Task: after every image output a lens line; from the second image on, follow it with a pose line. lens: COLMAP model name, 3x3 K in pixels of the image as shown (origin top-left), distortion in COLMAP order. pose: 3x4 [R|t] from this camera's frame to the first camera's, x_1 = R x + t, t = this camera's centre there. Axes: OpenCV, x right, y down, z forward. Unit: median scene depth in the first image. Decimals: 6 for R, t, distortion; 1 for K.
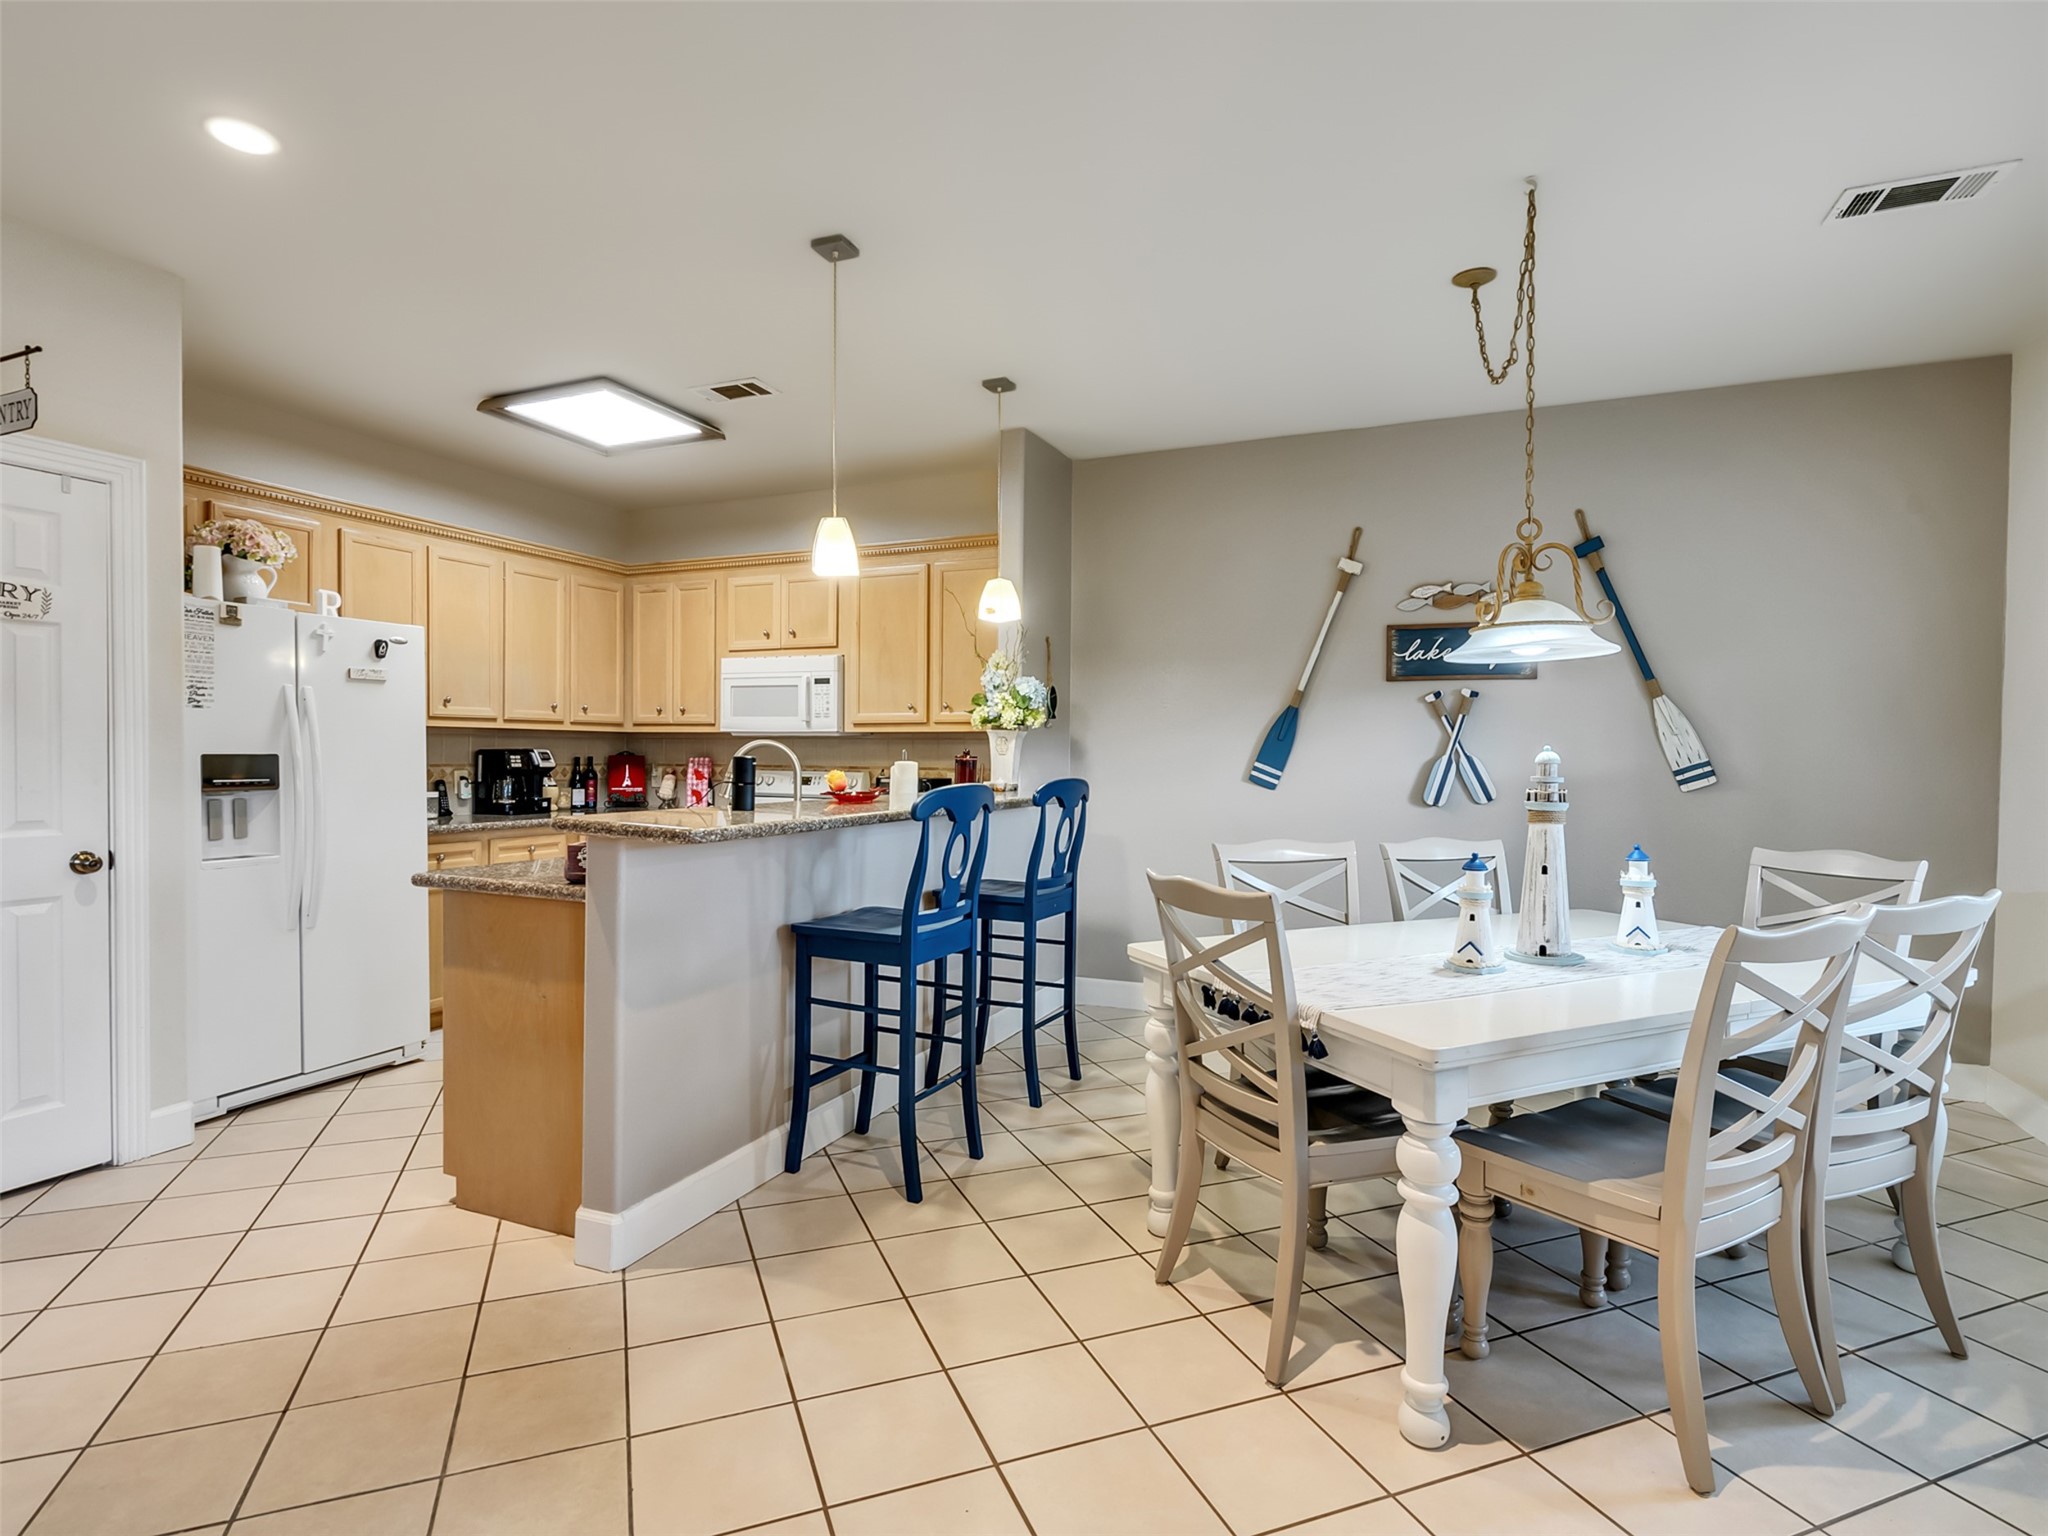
lens RADIAL K [[1046.0, 0, 1009.9], [0, 1046.0, 771.1], [0, 0, 1]] dist [-0.008478, 0.005974]
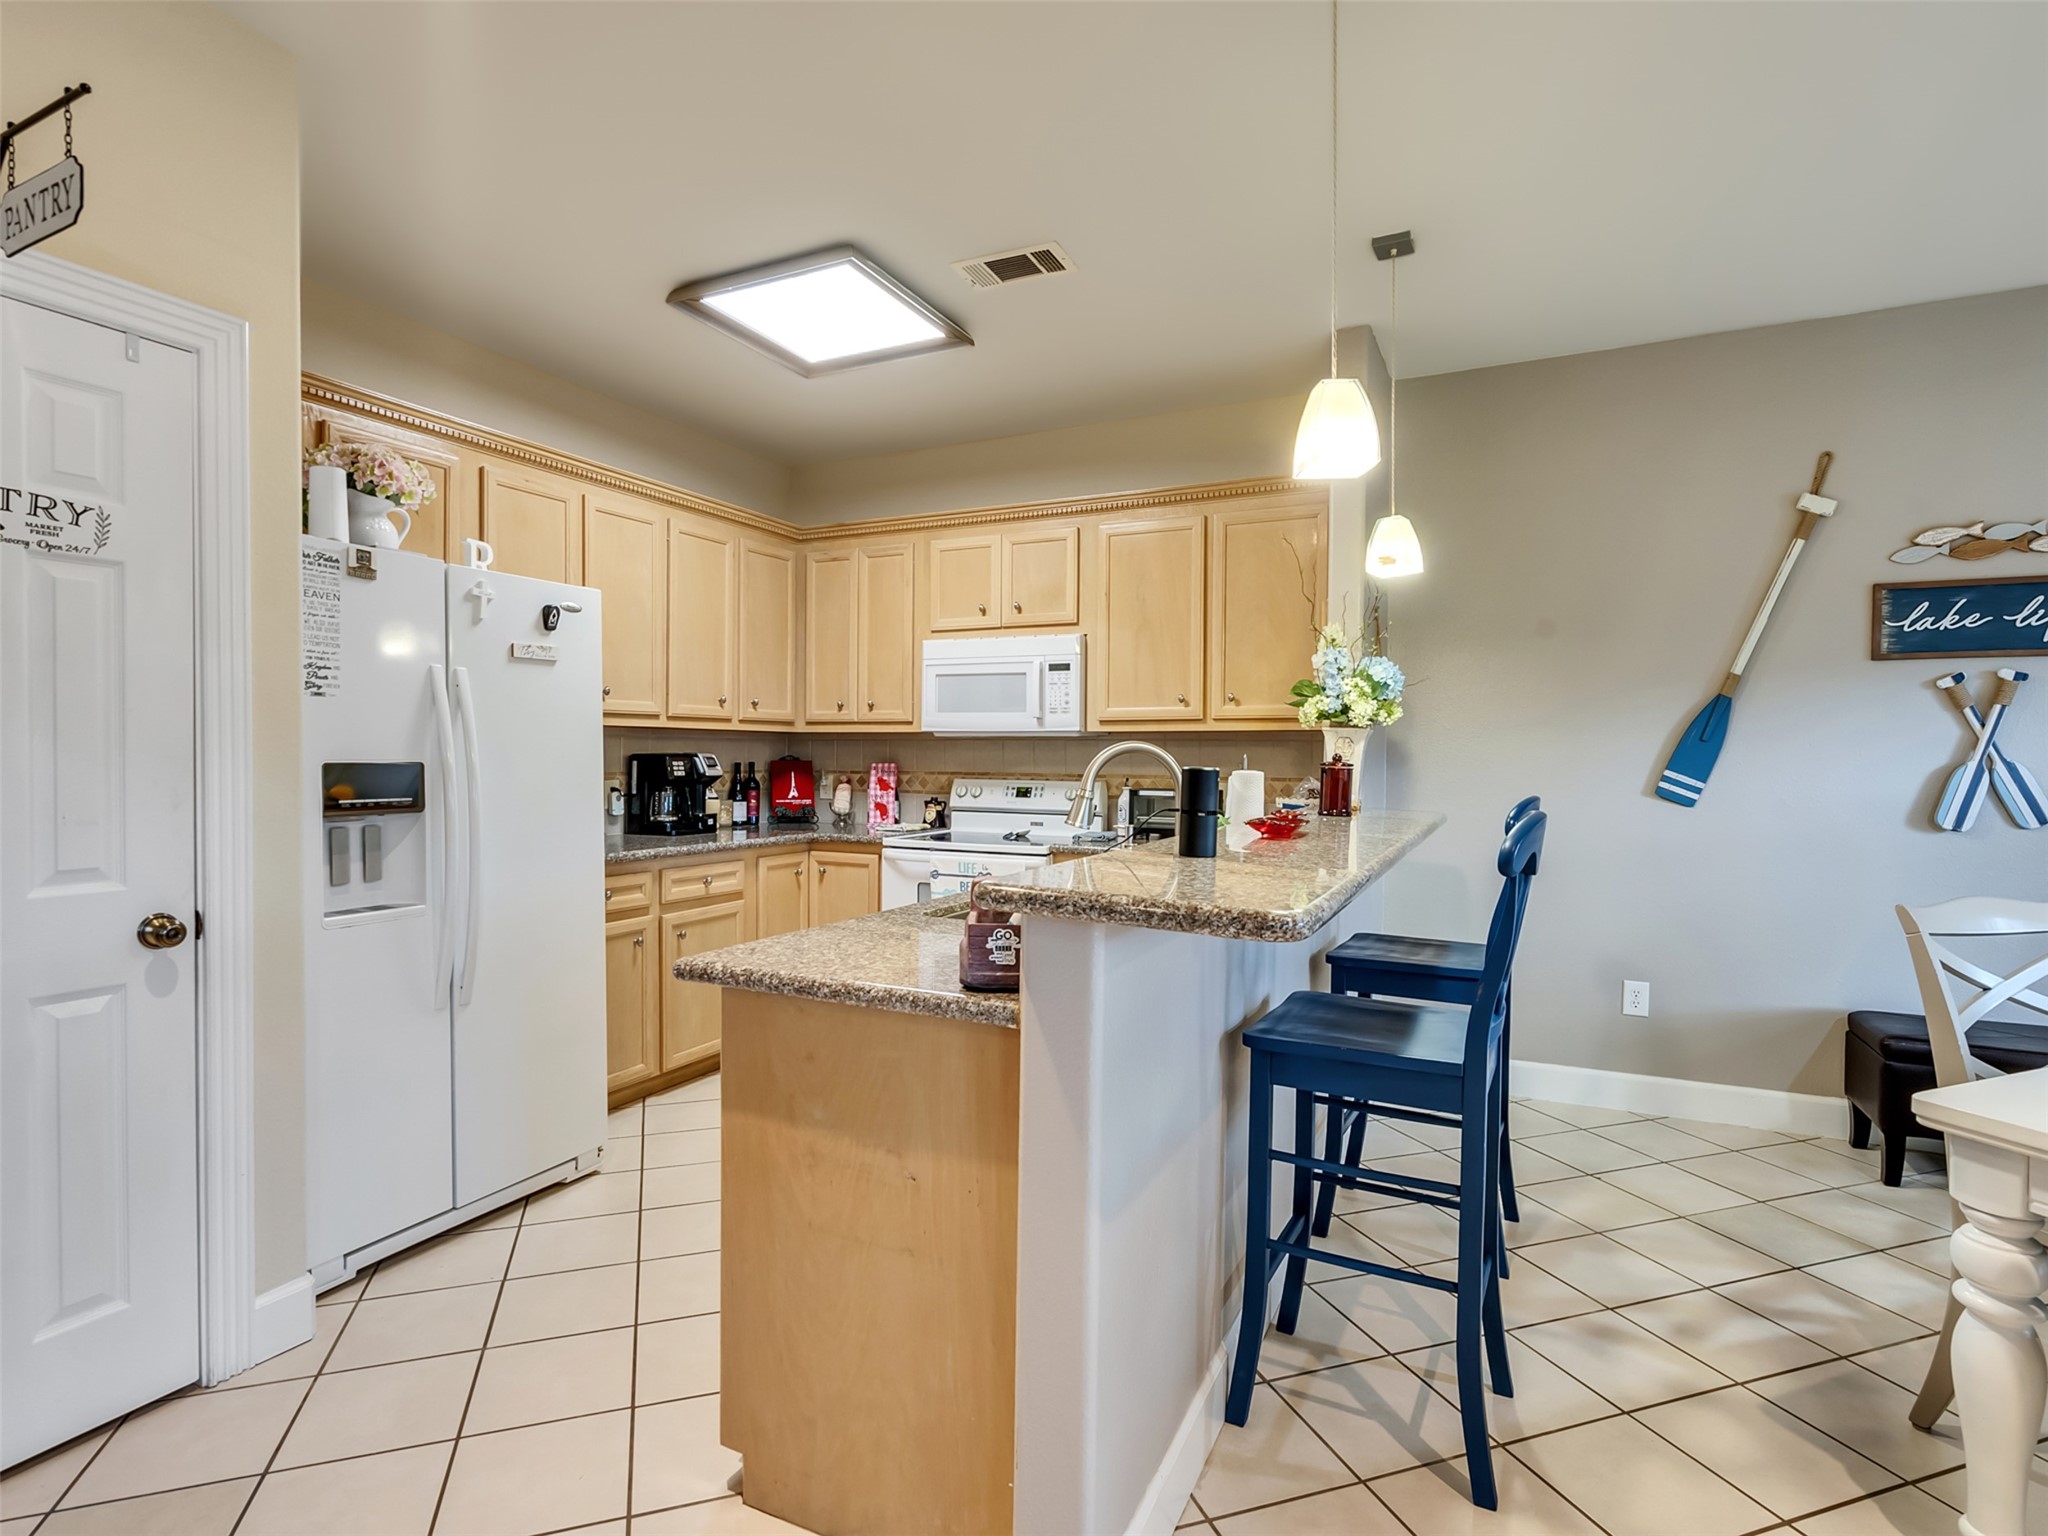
lens RADIAL K [[1046.0, 0, 1008.8], [0, 1046.0, 771.5], [0, 0, 1]] dist [-0.008478, 0.005974]
pose [[0.999008, -0.000342, -0.044536, -0.233429], [0.000302, 1.000000, -0.000902, -0.008105], [0.044537, 0.000888, 0.999007, 0.264853]]
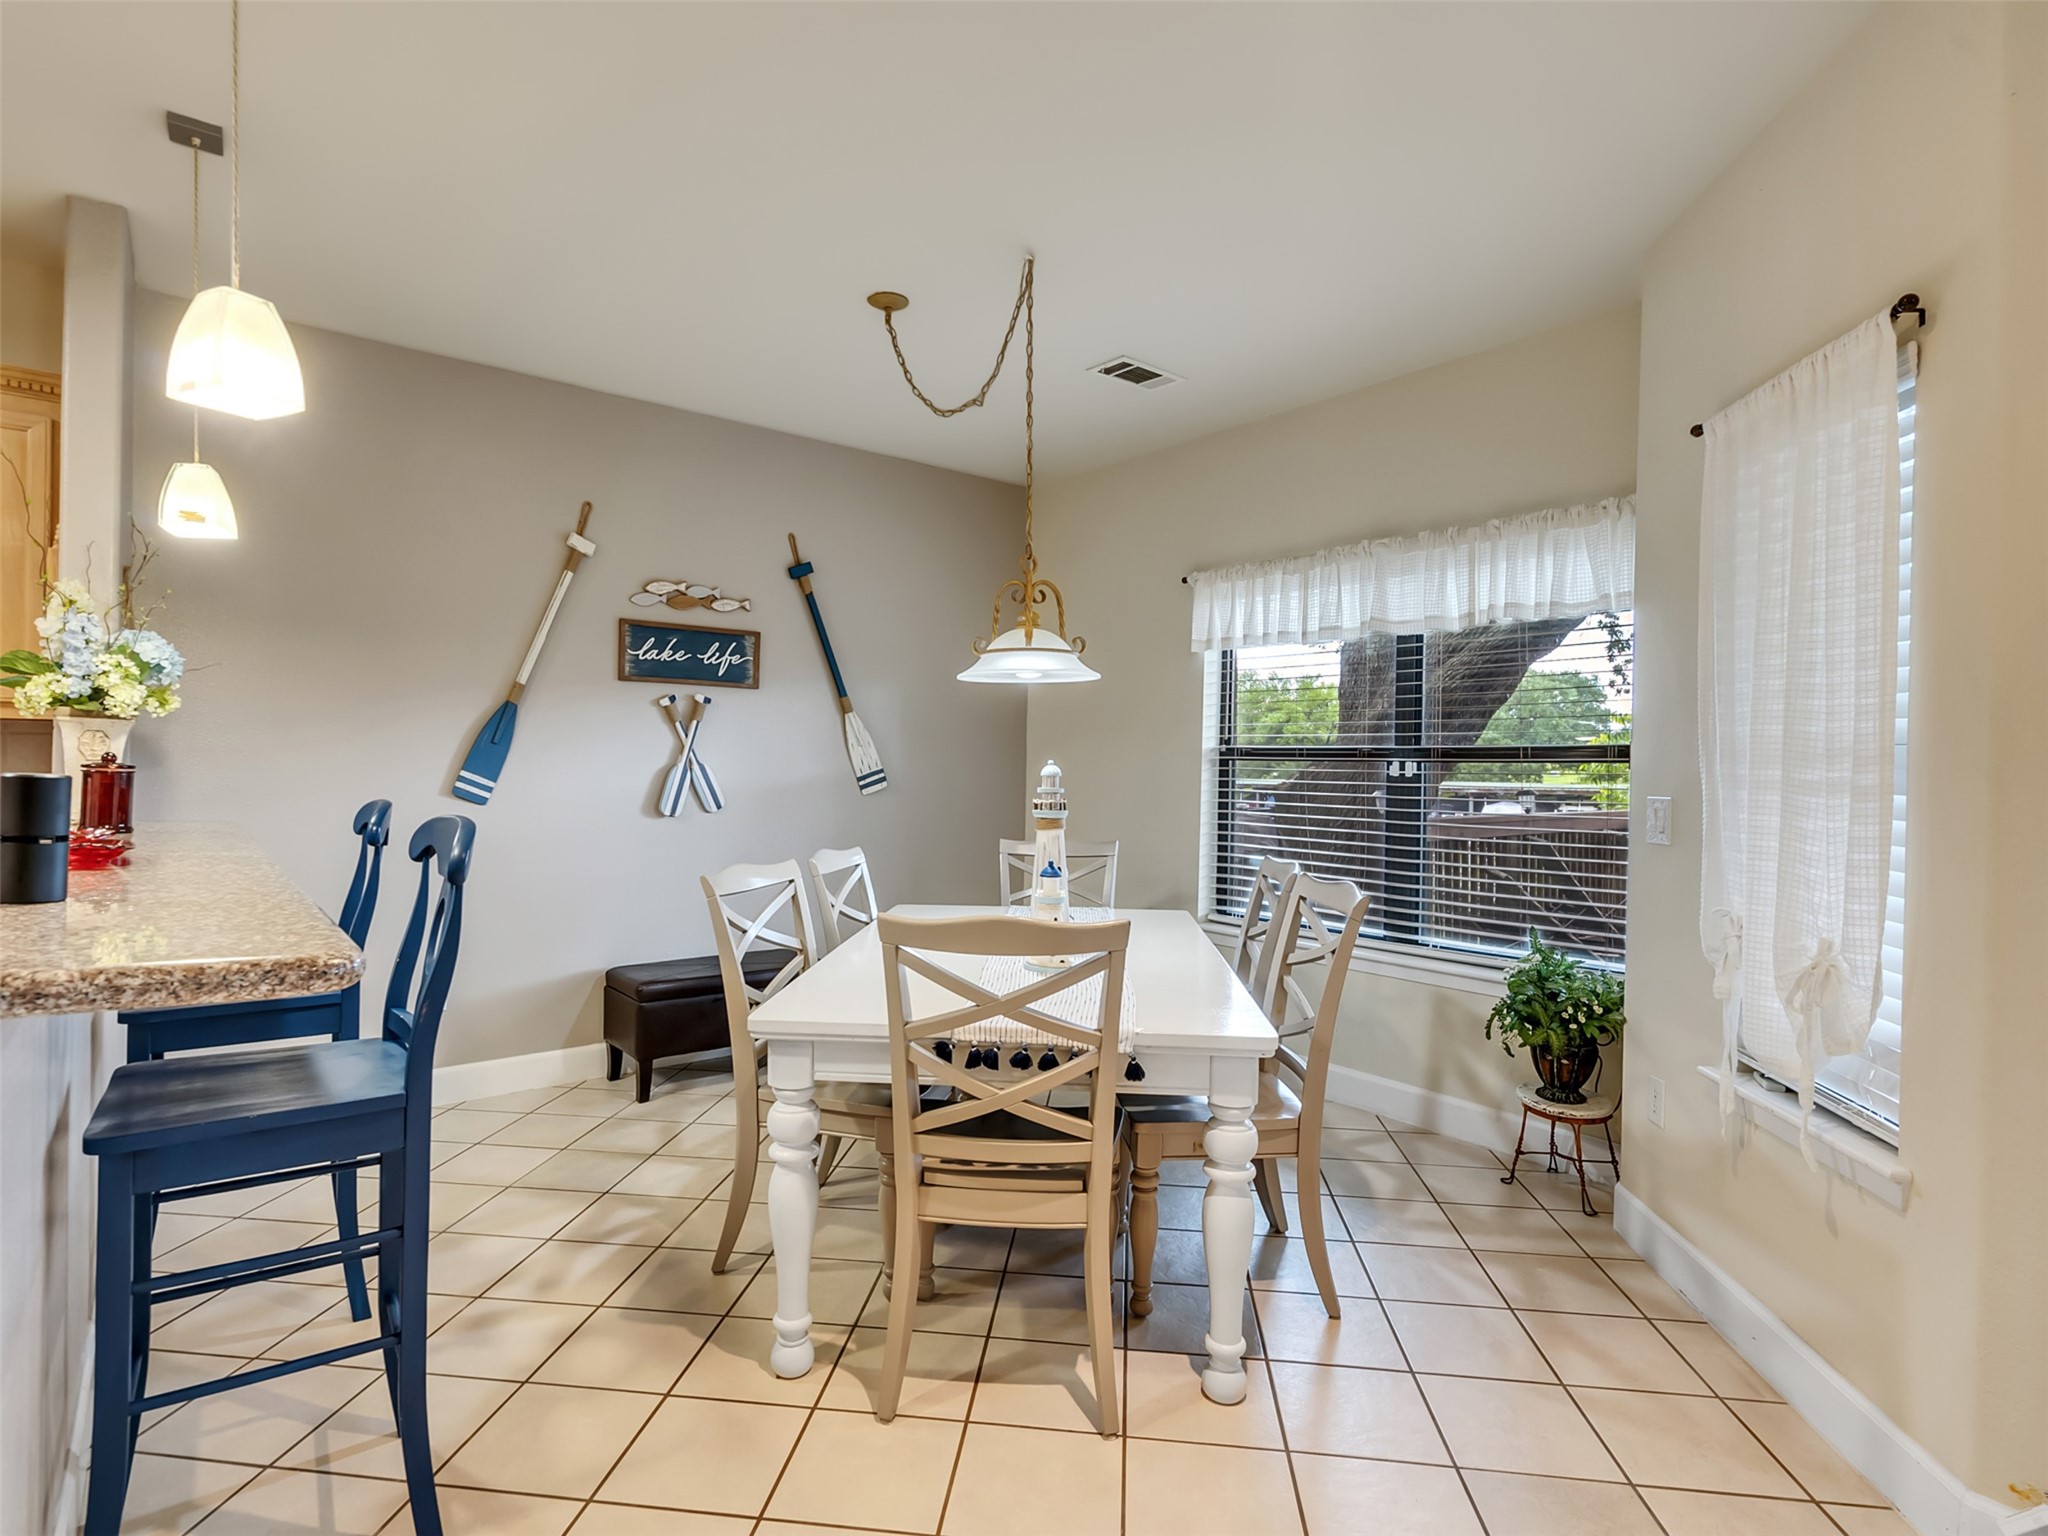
lens RADIAL K [[1046.0, 0, 1007.4], [0, 1046.0, 769.9], [0, 0, 1]] dist [-0.008478, 0.005974]
pose [[0.466702, -0.004812, 0.884402, -0.306633], [0.004729, 0.999984, 0.002945, -0.010816], [-0.884402, 0.002808, 0.466717, 0.312282]]
